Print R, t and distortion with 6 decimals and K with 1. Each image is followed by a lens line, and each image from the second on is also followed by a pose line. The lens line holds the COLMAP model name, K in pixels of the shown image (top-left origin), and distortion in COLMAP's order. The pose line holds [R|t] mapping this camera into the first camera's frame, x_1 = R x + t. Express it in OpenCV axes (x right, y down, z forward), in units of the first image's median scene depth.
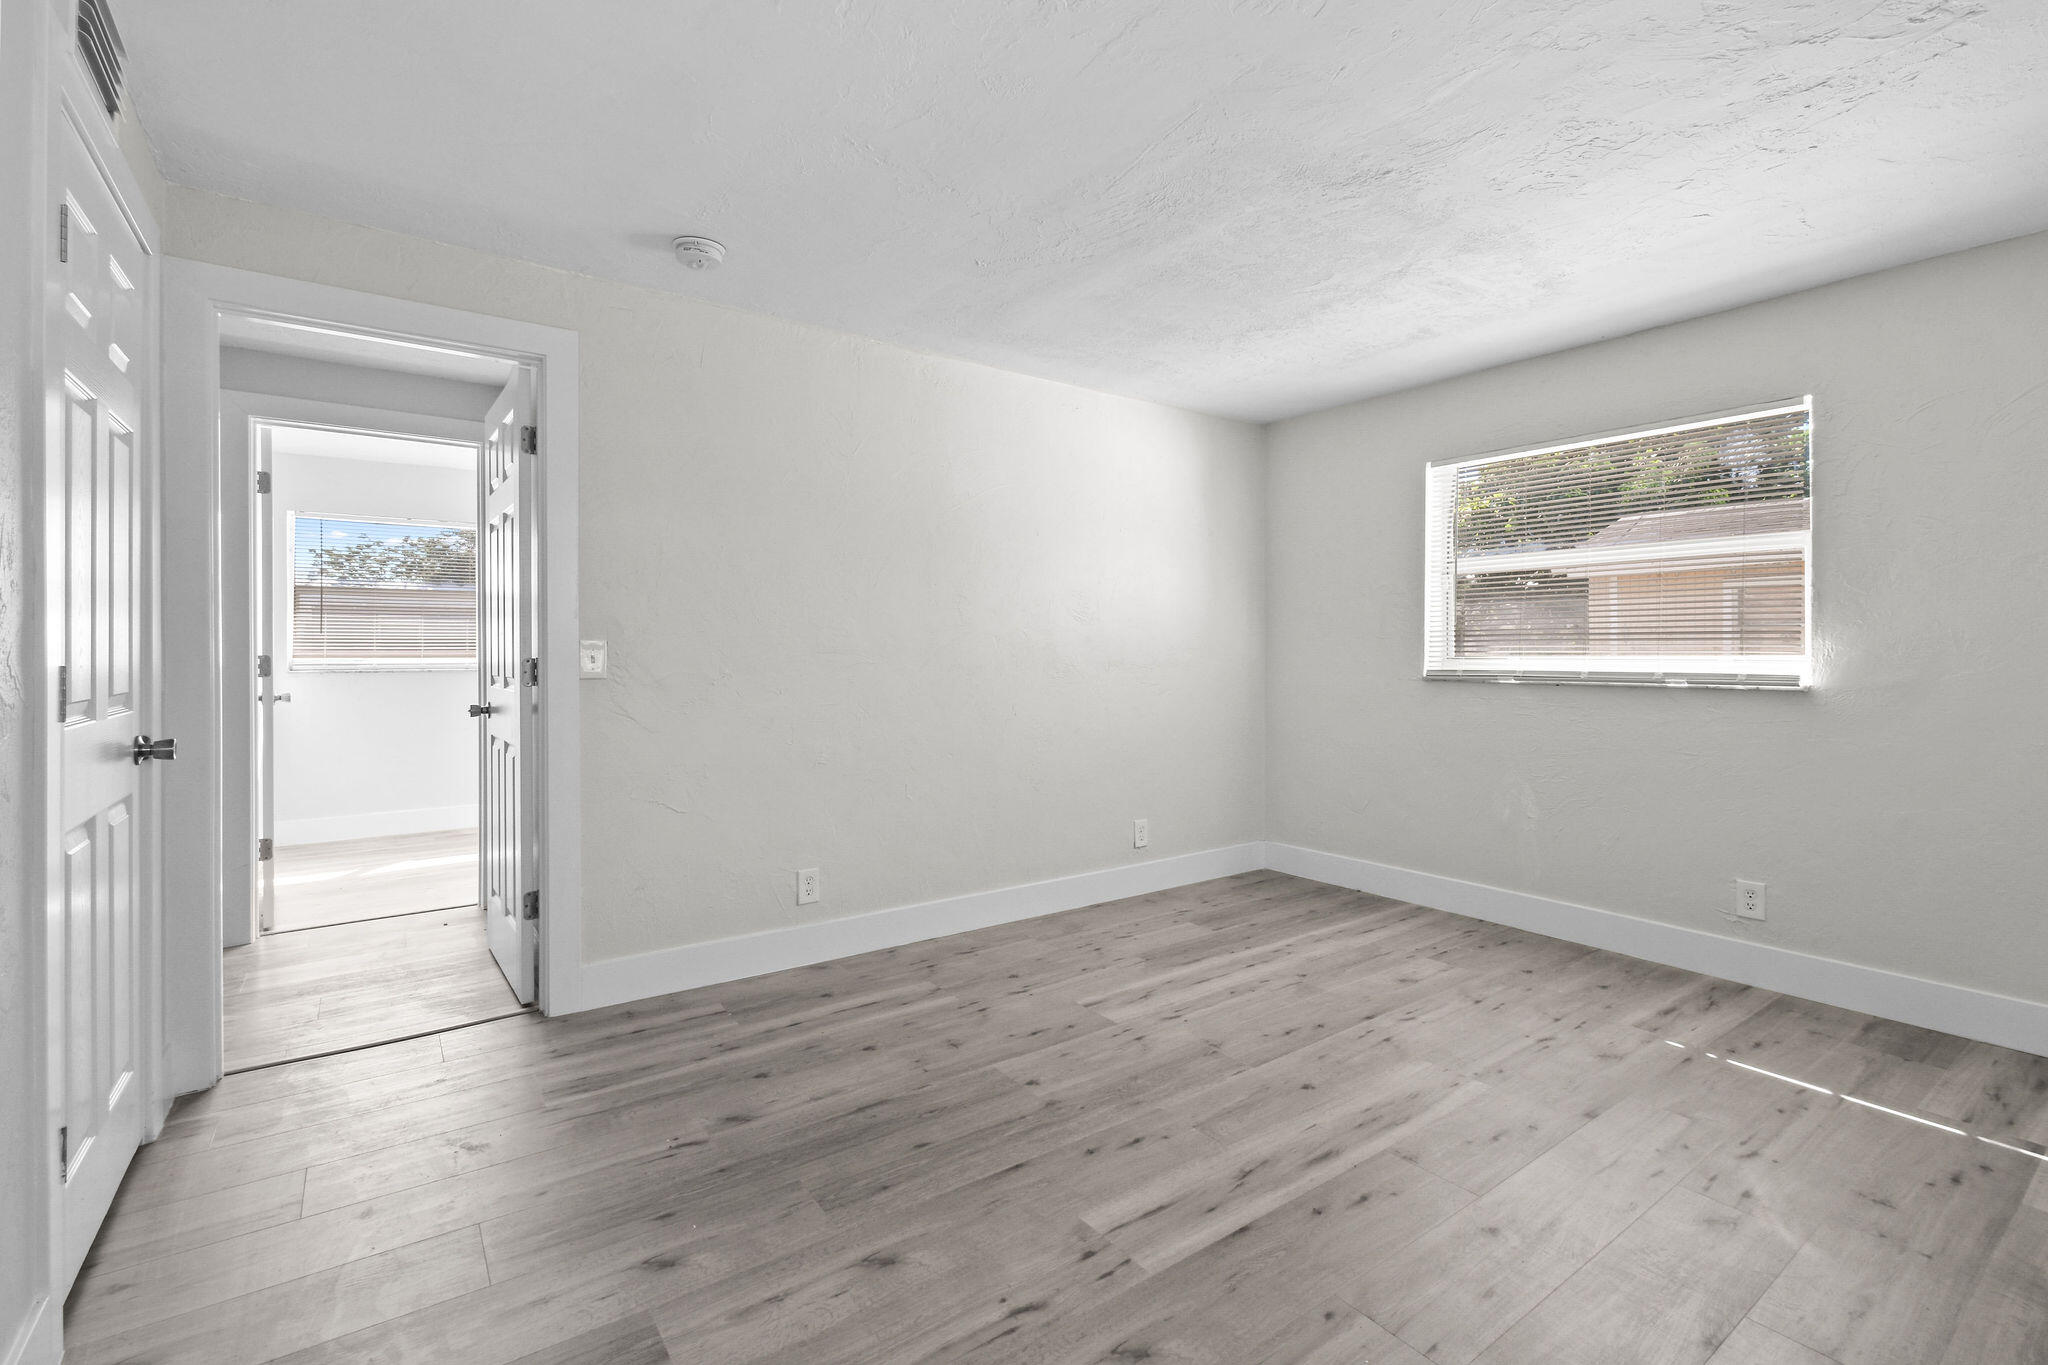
lens RADIAL K [[915.7, 0, 1029.4], [0, 915.7, 654.4], [0, 0, 1]] dist [0.001501, -0.000358]
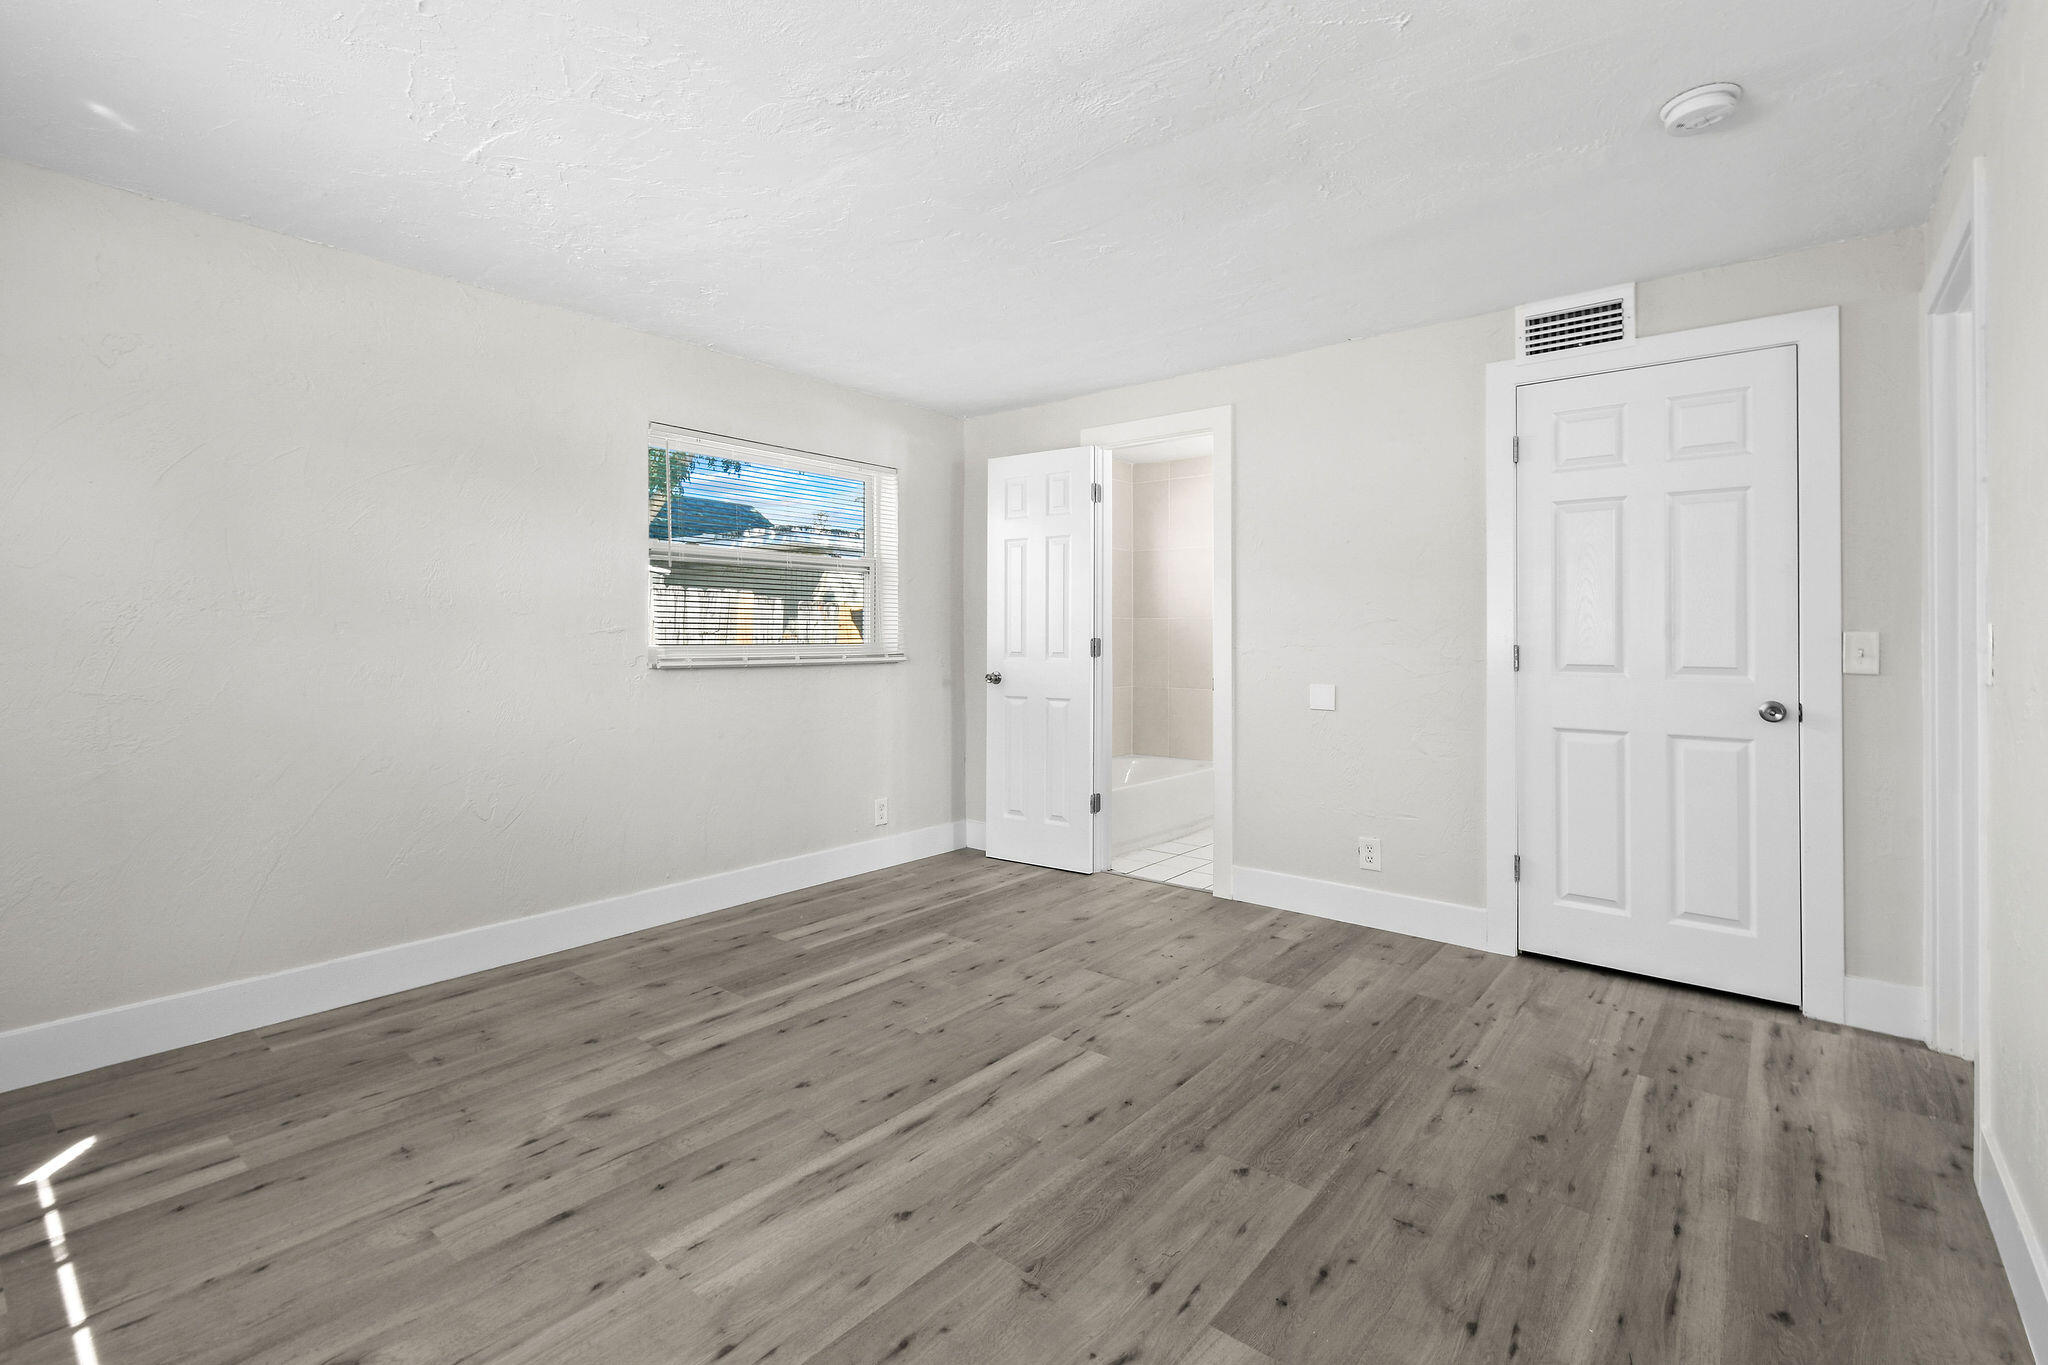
lens RADIAL K [[911.7, 0, 1028.5], [0, 911.7, 659.4], [0, 0, 1]] dist [0.000561, -0.000412]
pose [[-0.966127, 0.001461, -0.258062, 0.387001], [-0.006576, 0.999520, 0.030279, -0.007094], [0.257982, 0.030951, -0.965654, 1.690512]]
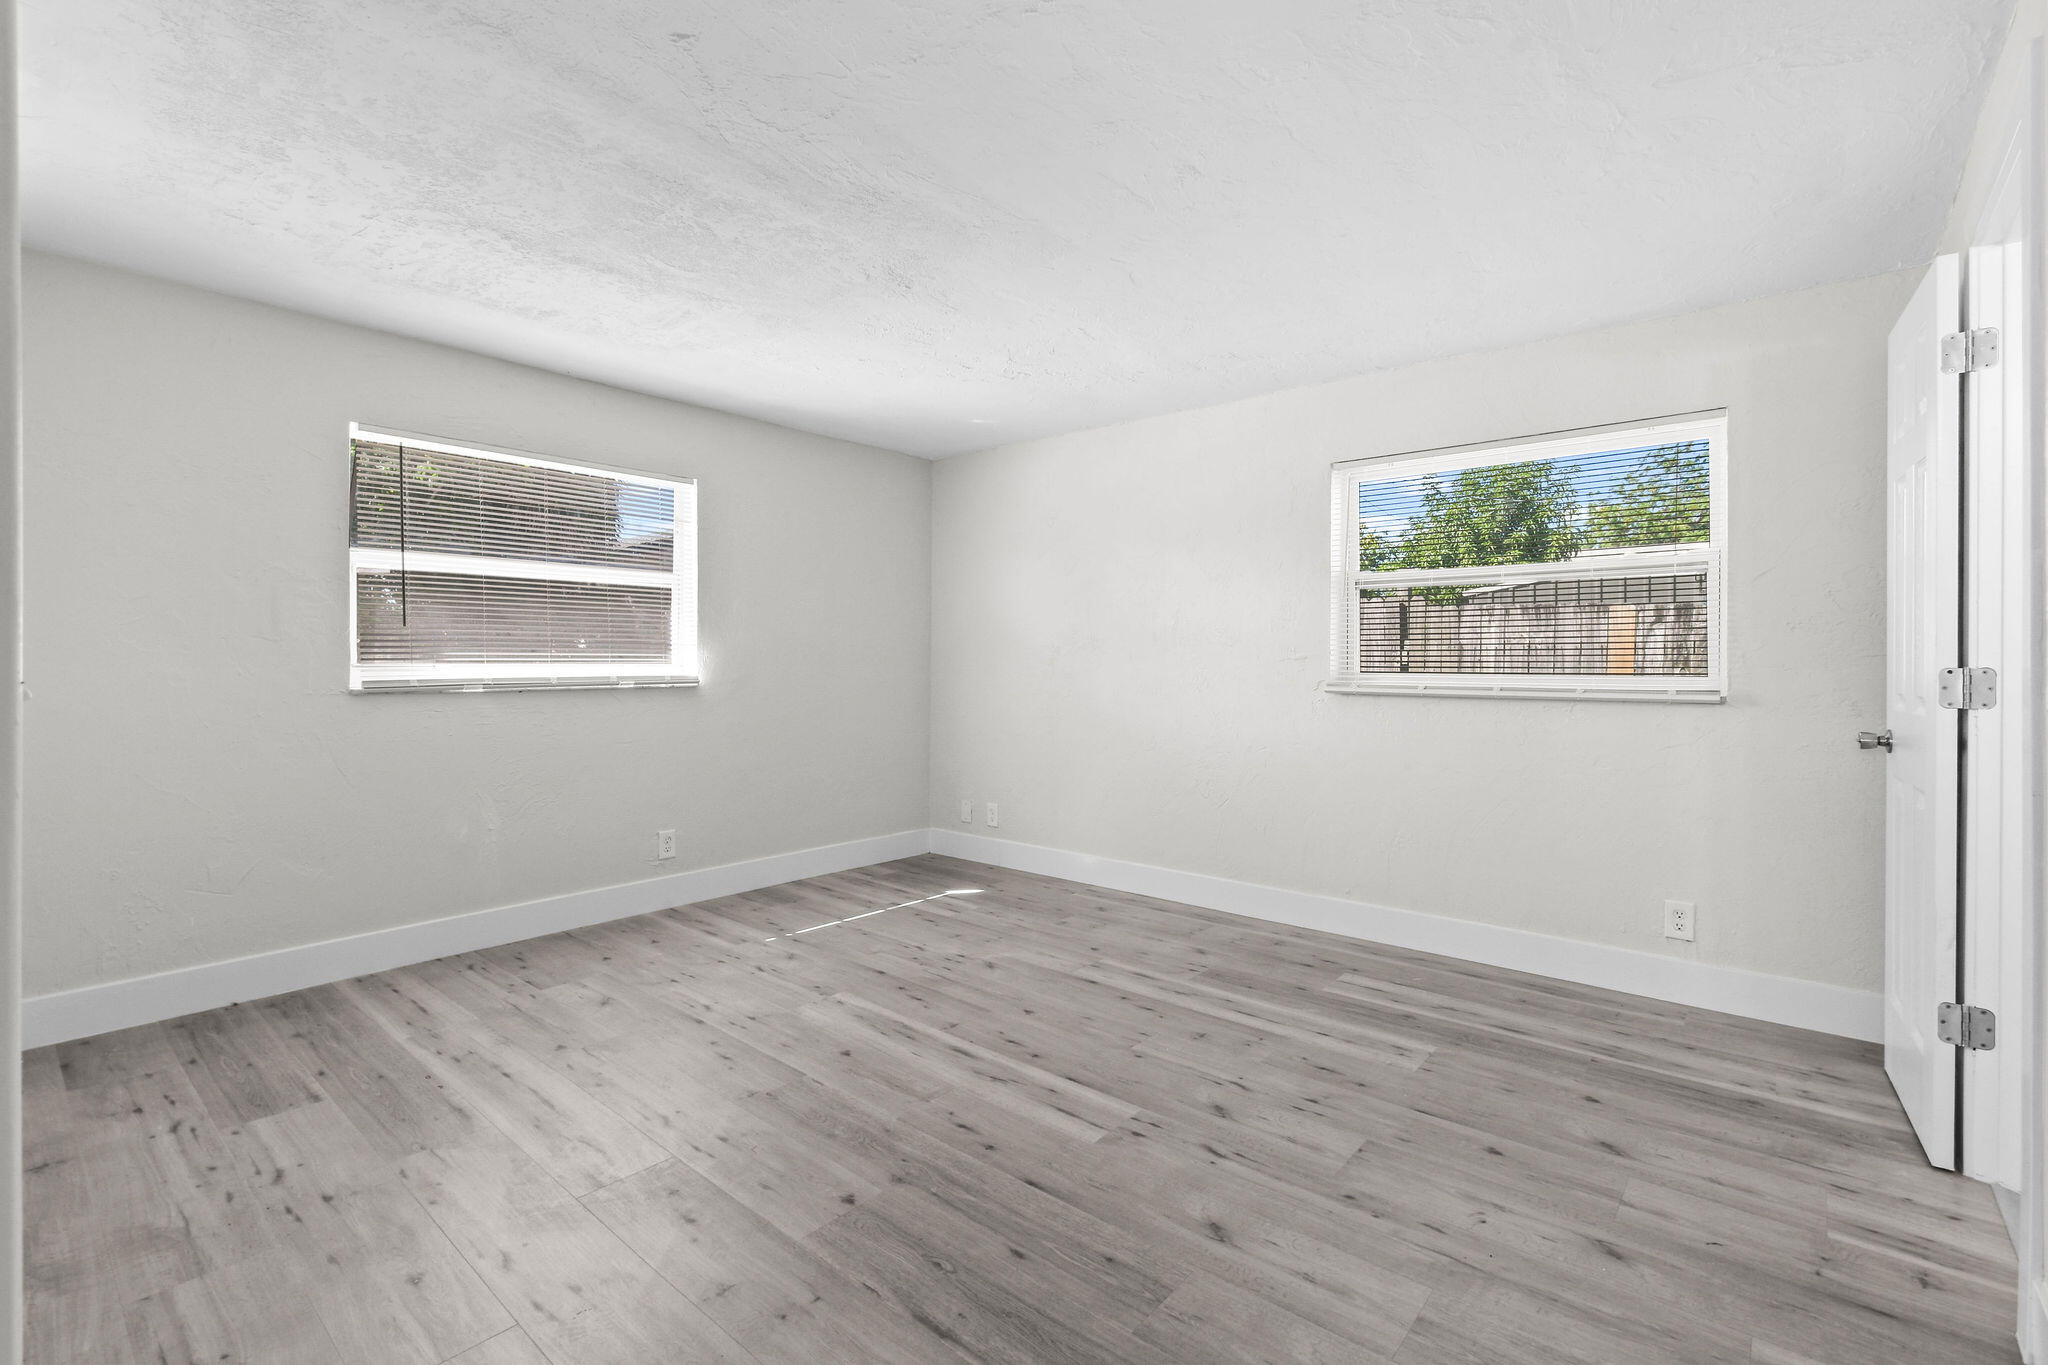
lens RADIAL K [[911.7, 0, 1028.5], [0, 911.7, 659.4], [0, 0, 1]] dist [0.000561, -0.000412]
pose [[-0.242100, -0.002197, 0.970249, -0.795255], [0.001678, 0.999995, 0.002683, -0.005728], [-0.970250, 0.002278, -0.242096, 1.025369]]
